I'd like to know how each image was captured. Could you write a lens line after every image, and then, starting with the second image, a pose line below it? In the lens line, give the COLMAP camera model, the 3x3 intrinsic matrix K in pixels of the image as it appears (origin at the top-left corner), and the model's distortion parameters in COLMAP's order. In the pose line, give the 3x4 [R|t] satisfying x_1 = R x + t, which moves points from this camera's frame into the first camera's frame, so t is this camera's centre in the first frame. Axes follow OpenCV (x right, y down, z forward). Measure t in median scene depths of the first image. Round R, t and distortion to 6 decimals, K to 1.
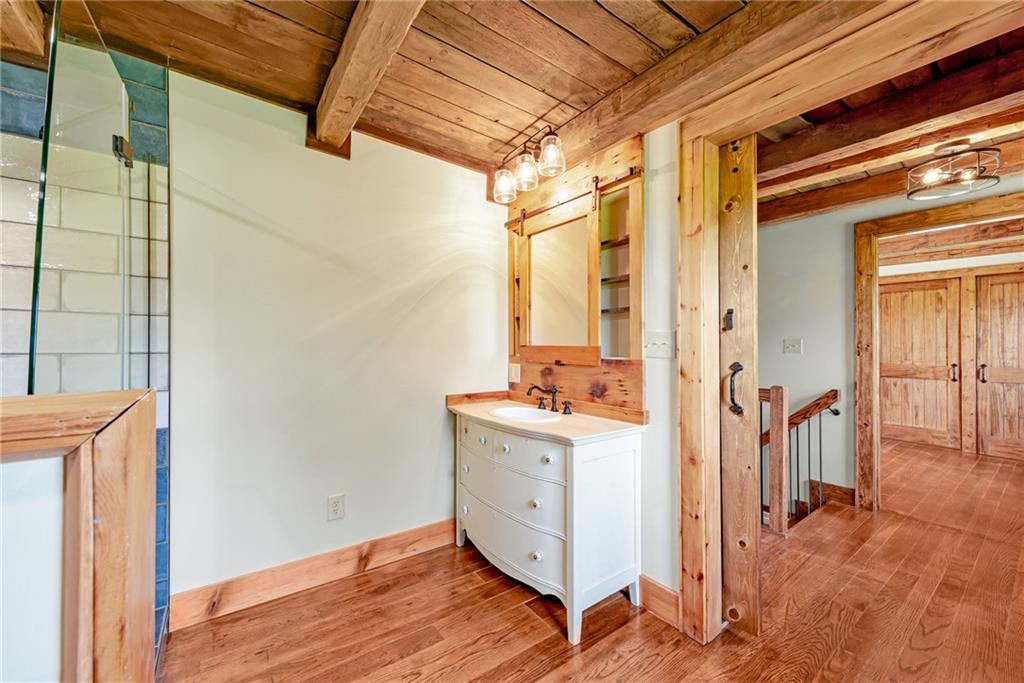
lens RADIAL K [[410.0, 0, 516.8], [0, 410.0, 342.0], [0, 0, 1]] dist [0.017387, -0.000293]
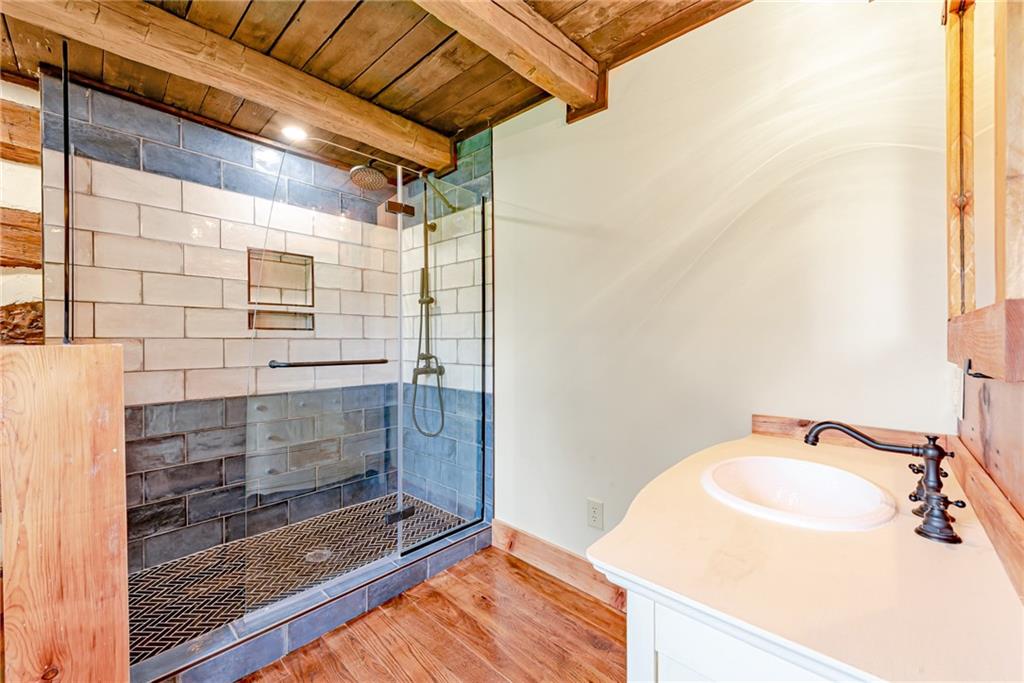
lens RADIAL K [[403.7, 0, 506.6], [0, 403.7, 341.0], [0, 0, 1]] dist [0.016359, -0.000188]
pose [[0.179327, -0.004841, -0.983778, 0.437183], [0.009205, 0.999952, -0.003242, 0.038302], [0.983746, -0.008475, 0.179363, 0.763869]]
